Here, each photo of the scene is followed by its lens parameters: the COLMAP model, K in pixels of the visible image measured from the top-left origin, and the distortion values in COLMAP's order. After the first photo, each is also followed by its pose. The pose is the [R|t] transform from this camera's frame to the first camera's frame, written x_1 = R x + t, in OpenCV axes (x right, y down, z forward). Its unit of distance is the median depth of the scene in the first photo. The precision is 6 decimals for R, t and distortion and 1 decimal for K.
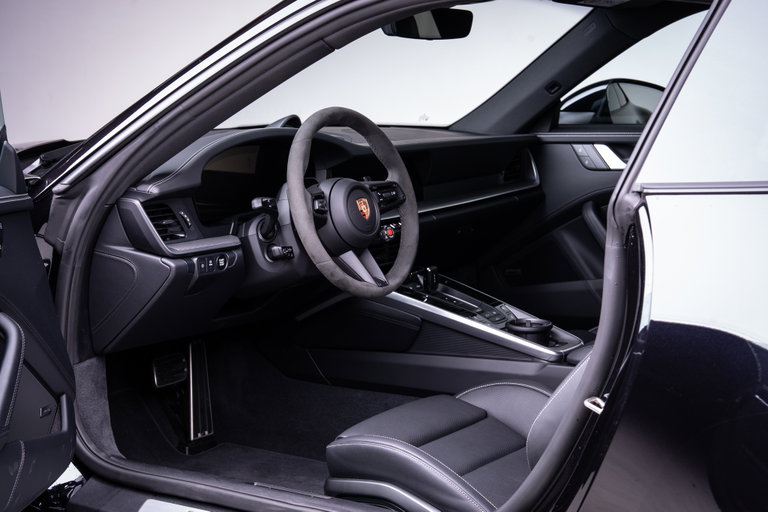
lens RADIAL K [[1431.8, 0, 381.3], [0, 1431.8, 259.0], [0, 0, 1]] dist [0.262349, 0.000000]
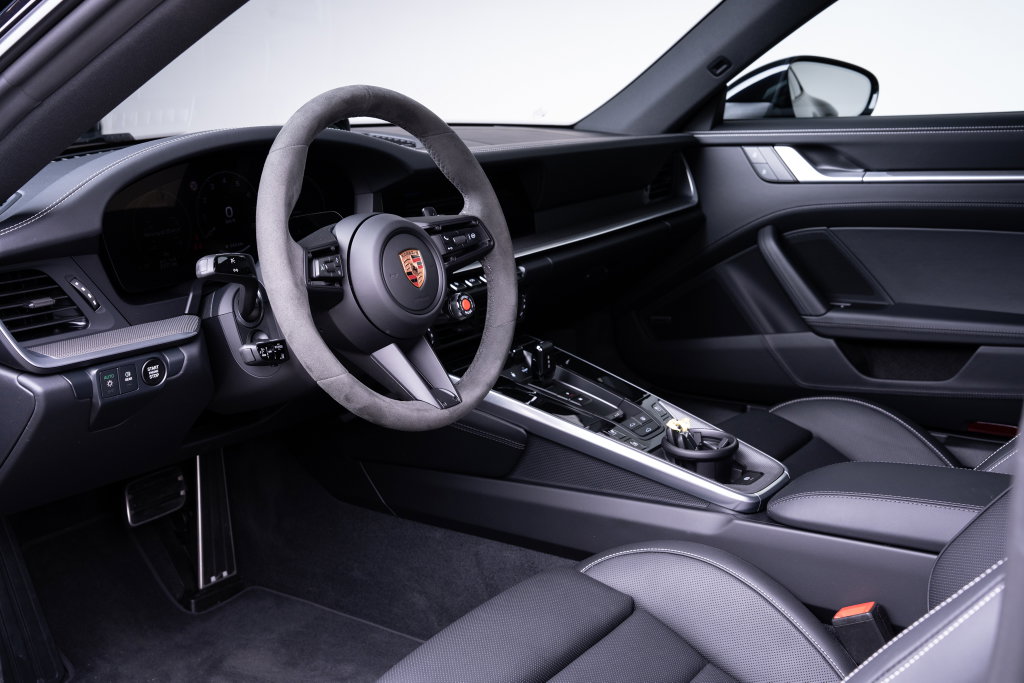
lens RADIAL K [[1194.5, 0, 518.5], [0, 1194.5, 338.9], [0, 0, 1]] dist [0.072630, 0.000000]
pose [[0.999885, -0.011873, -0.009432, 0.028050], [0.012580, 0.996815, 0.078754, -0.037746], [0.008467, -0.078863, 0.996849, 0.455651]]
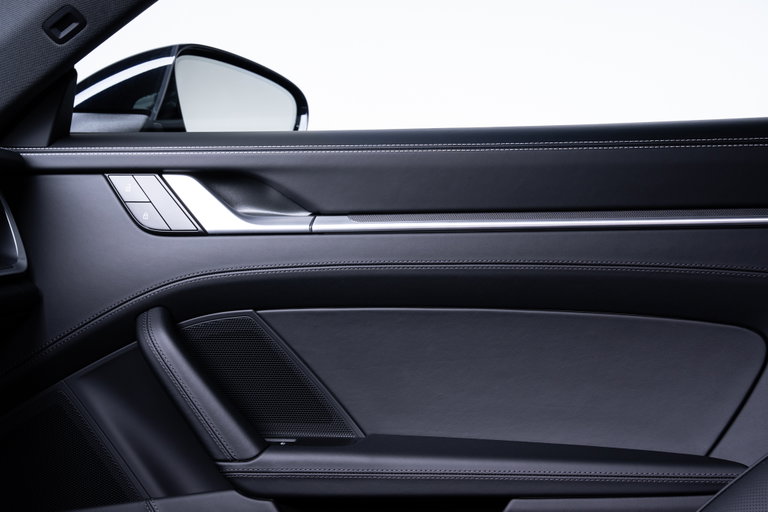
lens RADIAL K [[1431.8, 0, 386.9], [0, 1431.8, 253.9], [0, 0, 1]] dist [0.262349, 0.000000]
pose [[0.921715, 0.005666, 0.387826, 0.050886], [0.031301, 0.995546, -0.088934, -0.018988], [-0.386602, 0.094111, 0.917432, 0.678336]]
